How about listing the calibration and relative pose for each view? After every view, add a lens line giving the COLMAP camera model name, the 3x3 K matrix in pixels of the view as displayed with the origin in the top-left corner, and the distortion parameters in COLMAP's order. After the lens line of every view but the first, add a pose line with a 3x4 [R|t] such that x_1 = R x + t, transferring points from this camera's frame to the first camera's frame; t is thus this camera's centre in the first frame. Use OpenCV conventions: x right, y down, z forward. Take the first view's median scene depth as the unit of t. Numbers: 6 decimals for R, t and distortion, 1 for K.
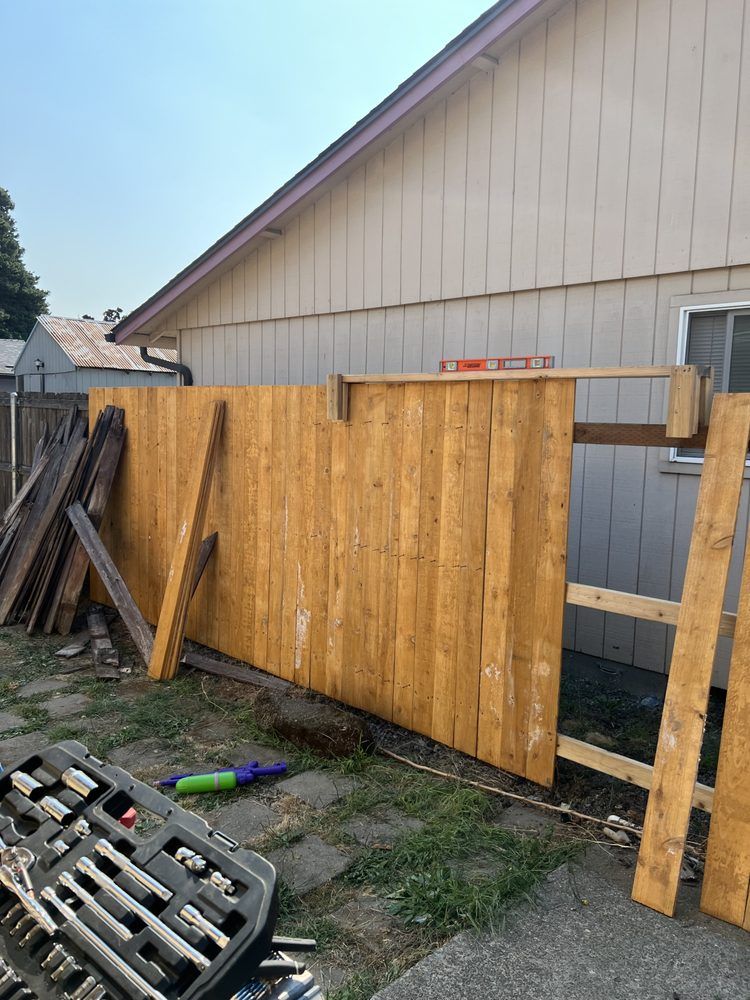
lens RADIAL K [[744.2, 0, 375.0], [0, 744.2, 500.0], [0, 0, 1]] dist [0.063905, -0.066337]
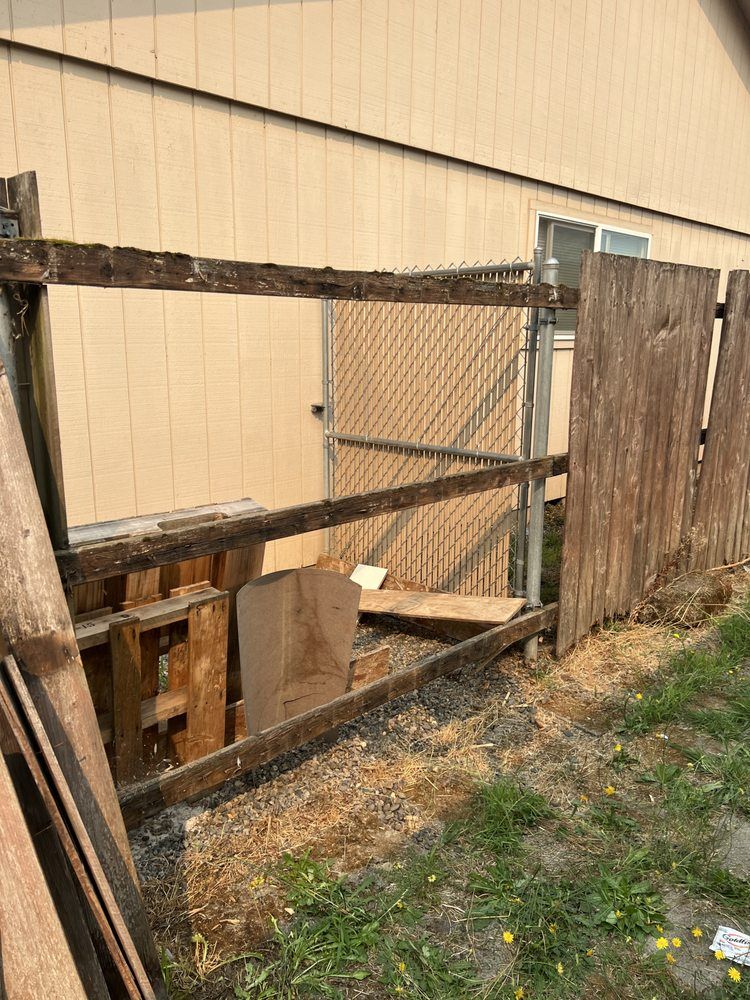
lens RADIAL K [[745.7, 0, 372.9], [0, 745.7, 510.1], [0, 0, 1]] dist [0.051745, -0.063650]
pose [[0.024629, -0.256259, 0.966294, -0.474936], [0.100458, 0.962329, 0.252647, -0.064061], [-0.994636, 0.090850, 0.049445, 0.654067]]
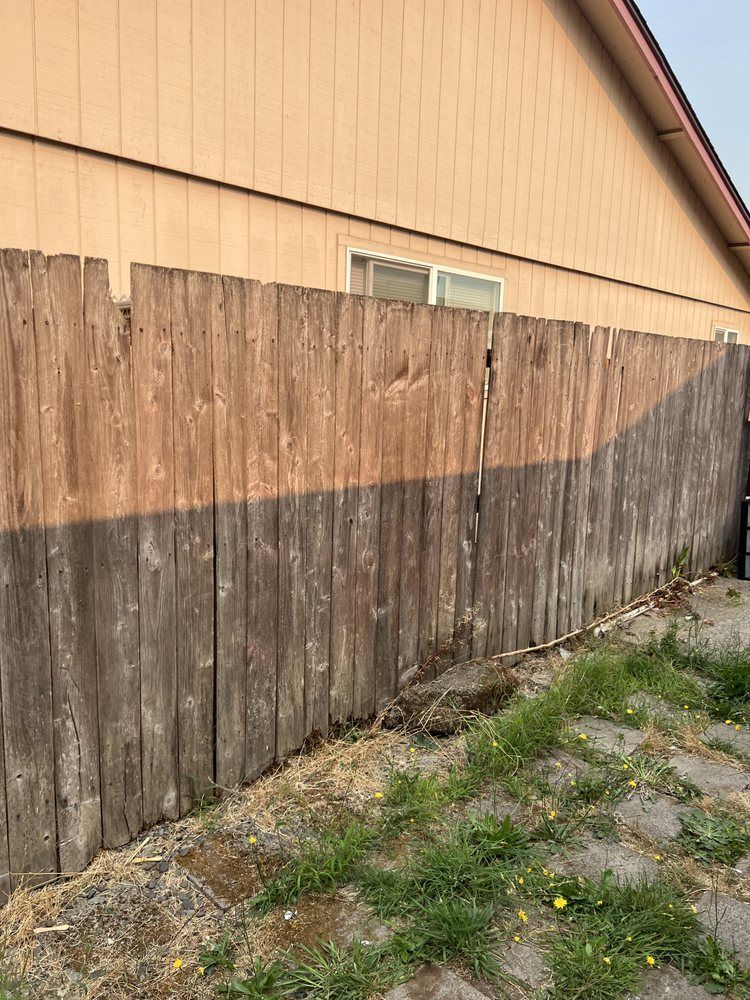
lens RADIAL K [[744.2, 0, 375.0], [0, 744.2, 500.0], [0, 0, 1]] dist [0.063905, -0.066337]
pose [[0.002677, -0.187998, 0.982166, -0.392816], [0.081603, 0.978935, 0.187157, -0.048949], [-0.996661, 0.079646, 0.017962, 0.507529]]
